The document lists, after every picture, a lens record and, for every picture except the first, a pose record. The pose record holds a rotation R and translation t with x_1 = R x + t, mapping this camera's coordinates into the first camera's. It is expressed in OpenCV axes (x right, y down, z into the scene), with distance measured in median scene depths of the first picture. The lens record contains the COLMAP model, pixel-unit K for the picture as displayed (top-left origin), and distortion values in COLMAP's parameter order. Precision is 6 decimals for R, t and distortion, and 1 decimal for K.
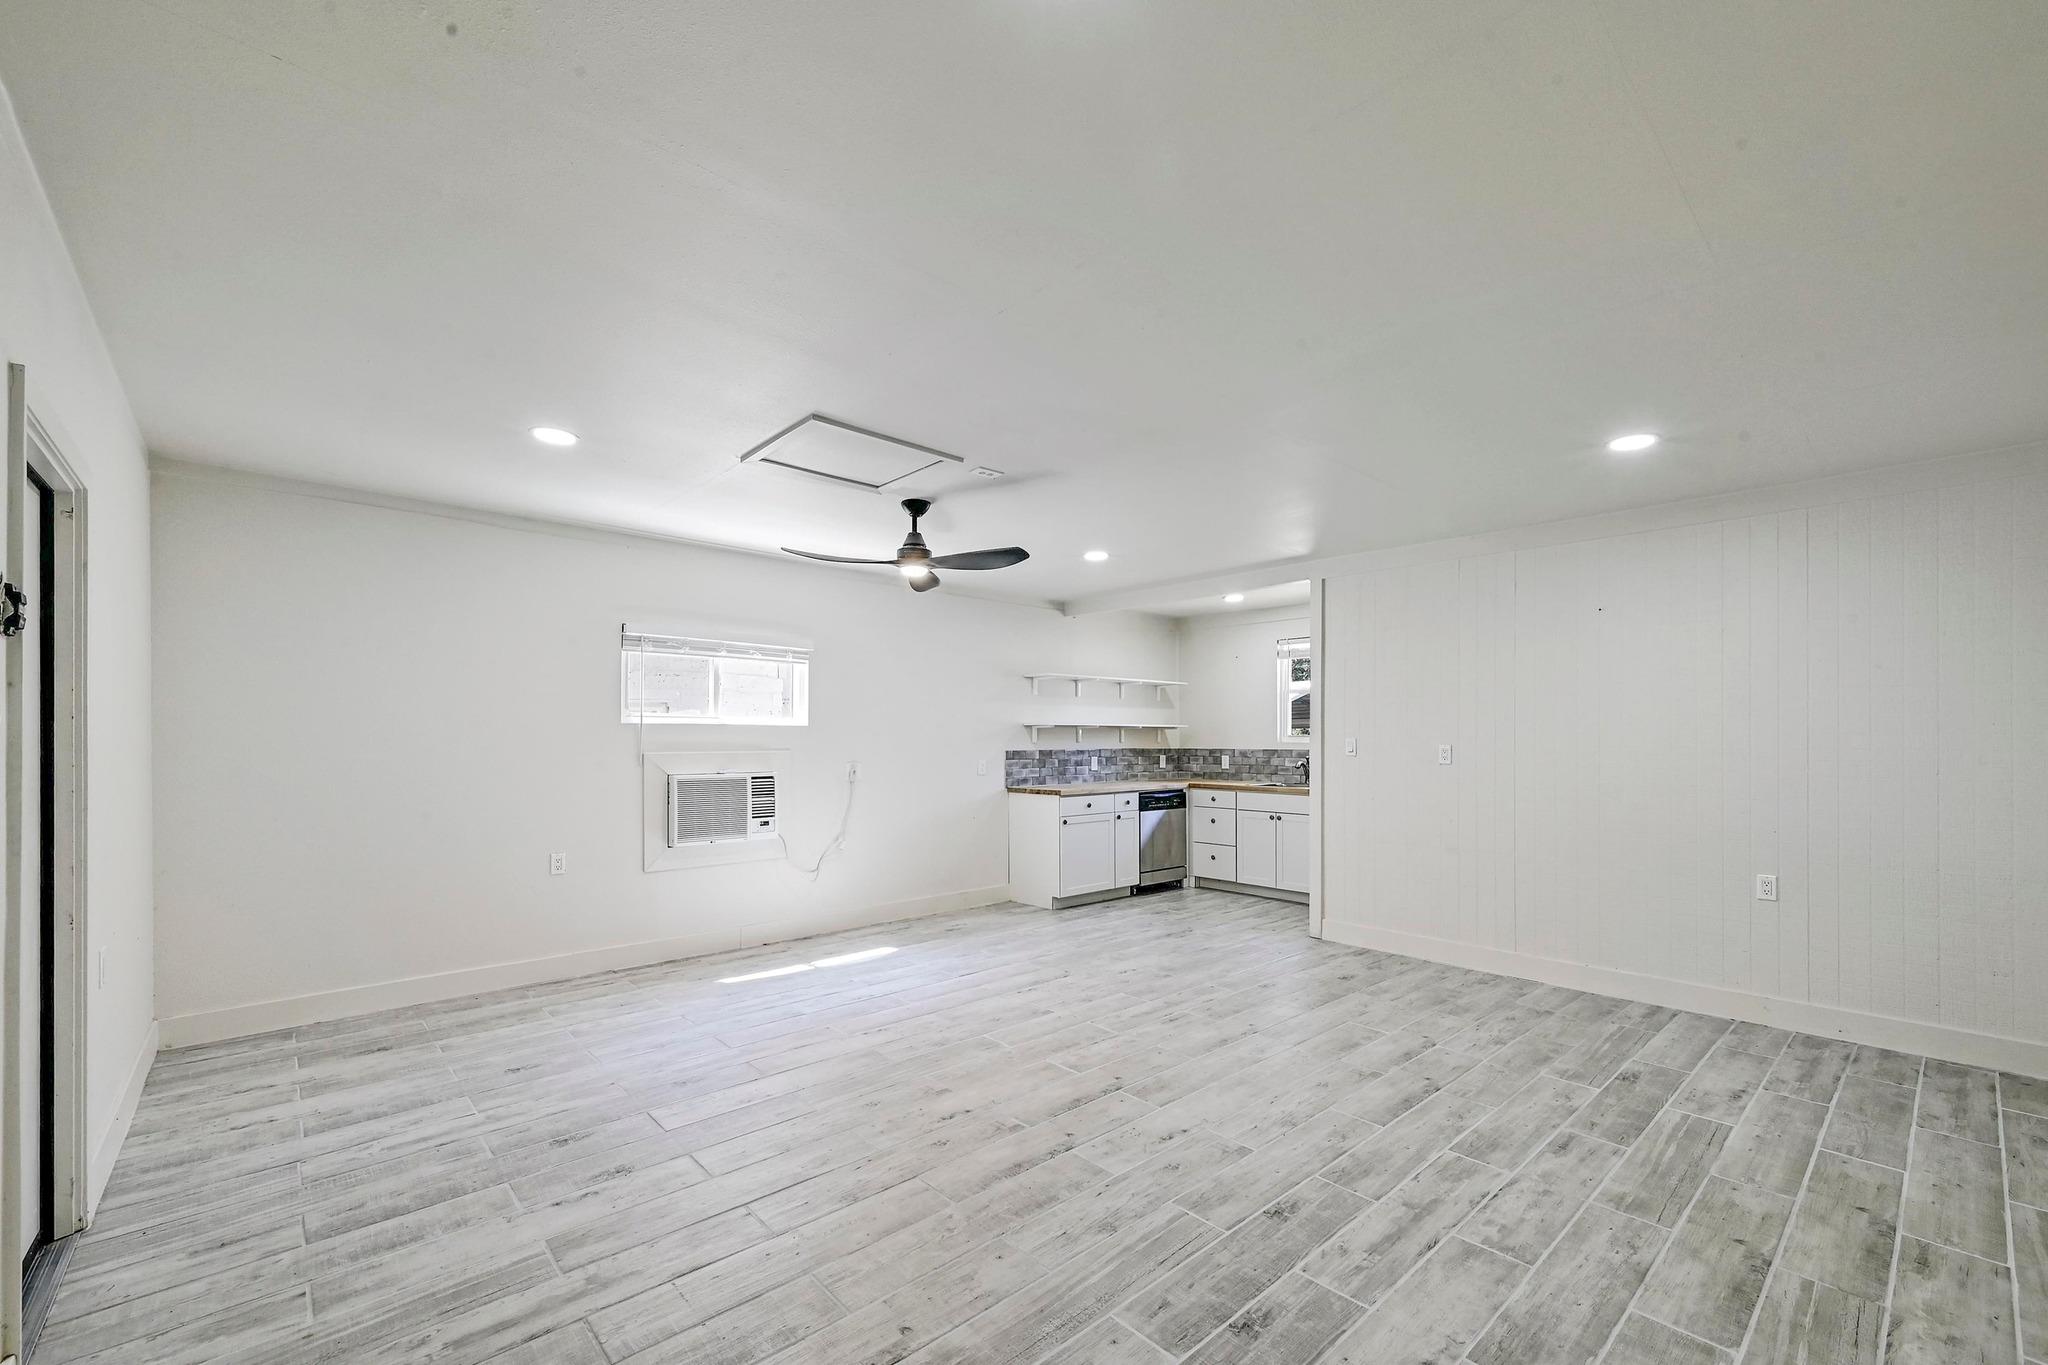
lens RADIAL K [[825.0, 0, 1034.9], [0, 825.0, 719.5], [0, 0, 1]] dist [0.001852, 0.000501]
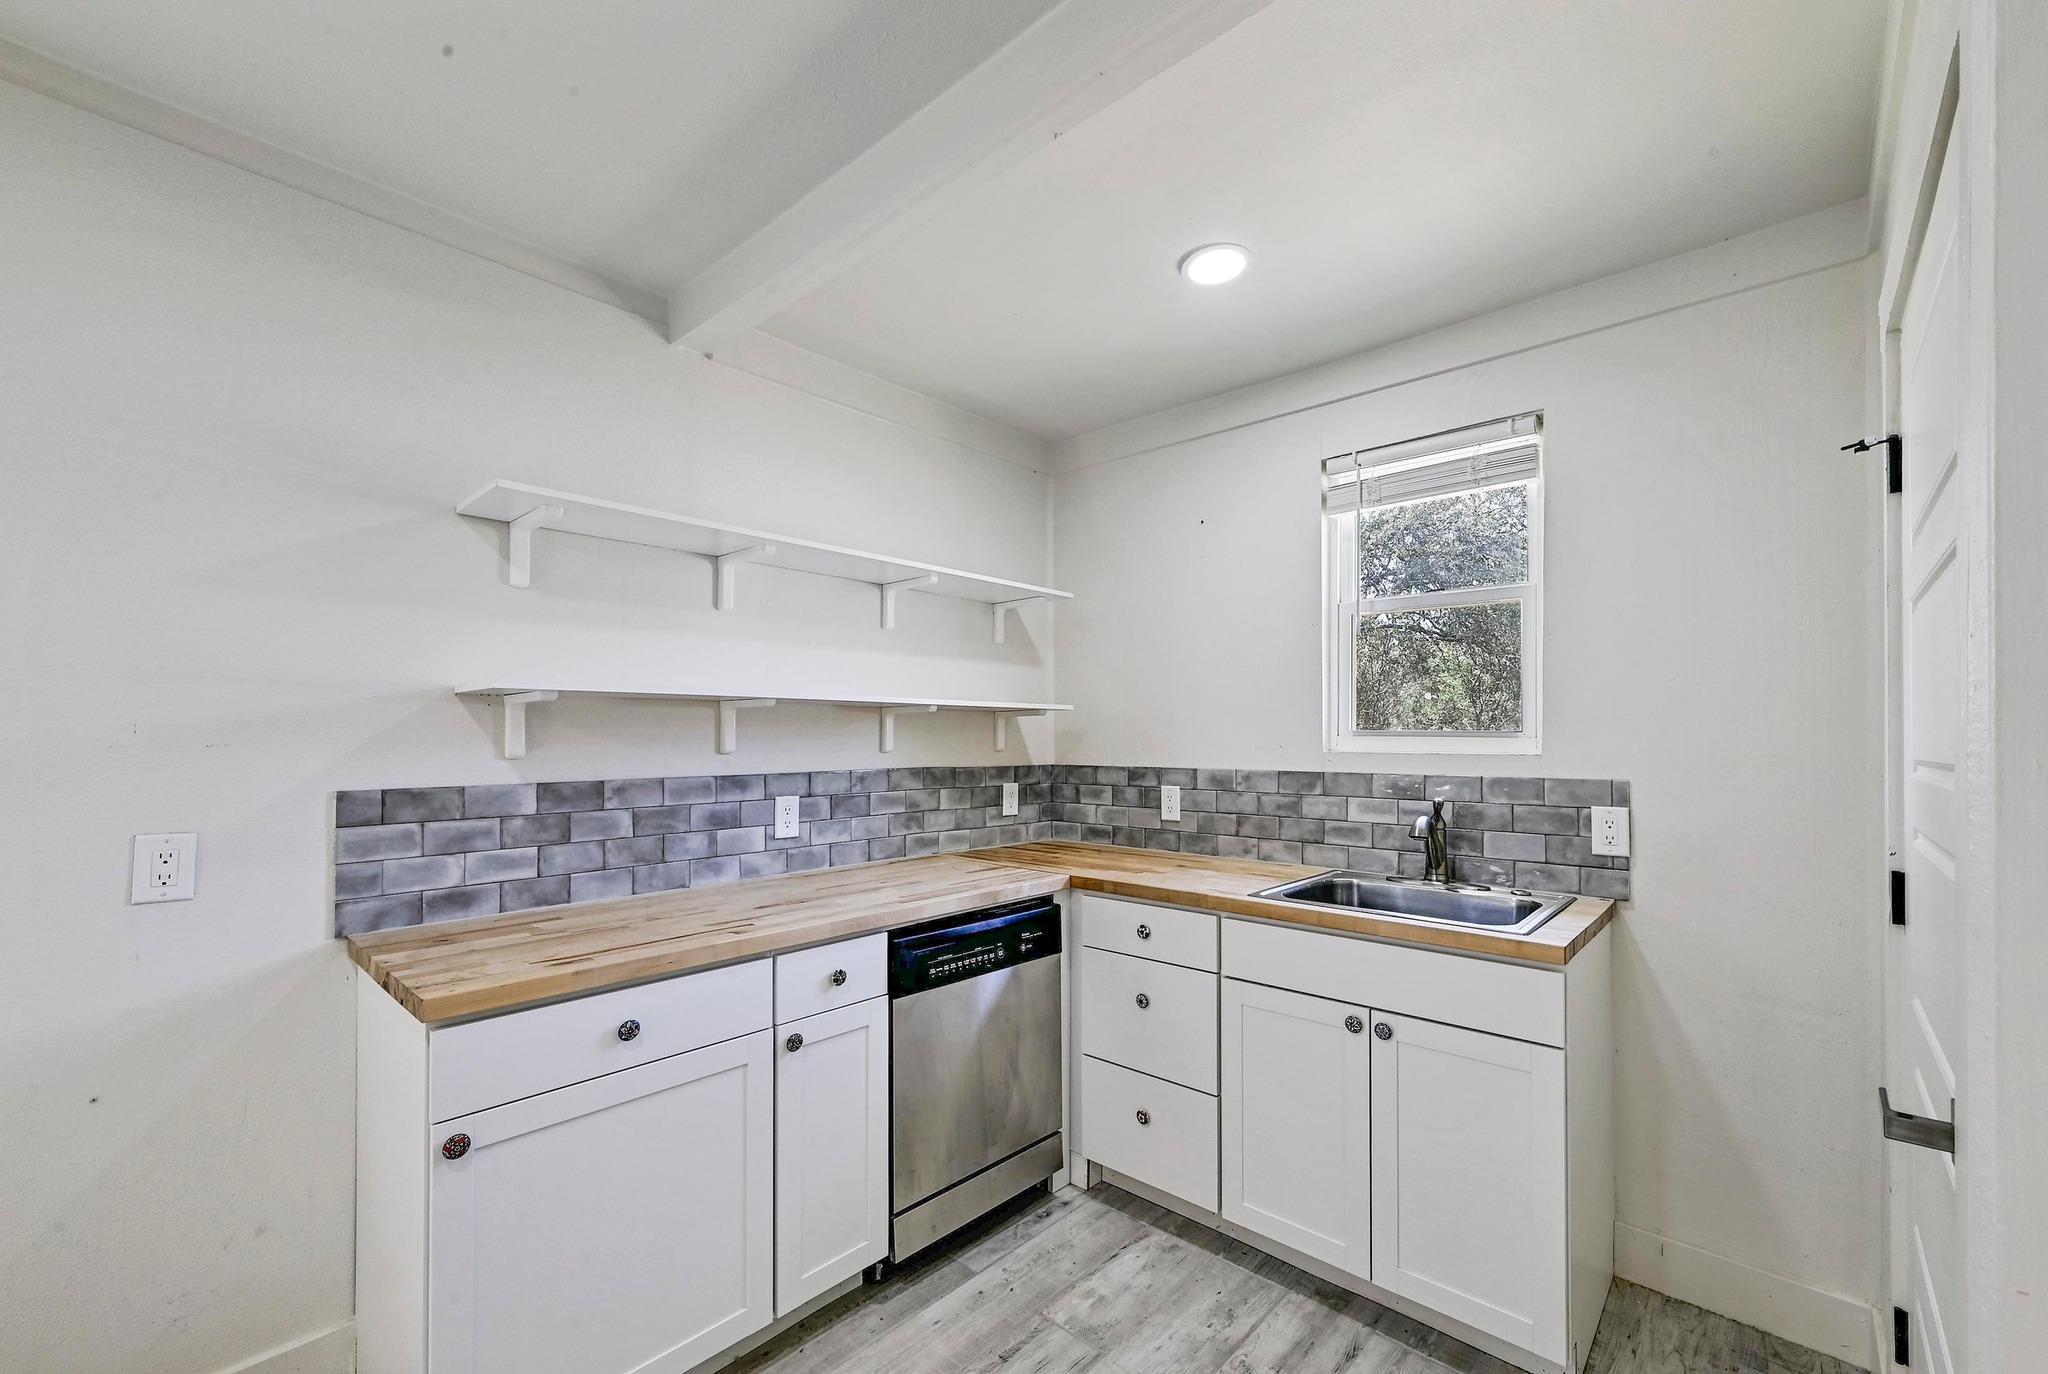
lens RADIAL K [[825.0, 0, 1034.9], [0, 825.0, 724.0], [0, 0, 1]] dist [0.001852, 0.000501]
pose [[0.994071, 0.002874, 0.108698, 0.136796], [-0.003844, 0.999955, 0.008715, 0.013483], [-0.108668, -0.009081, 0.994037, 0.675798]]
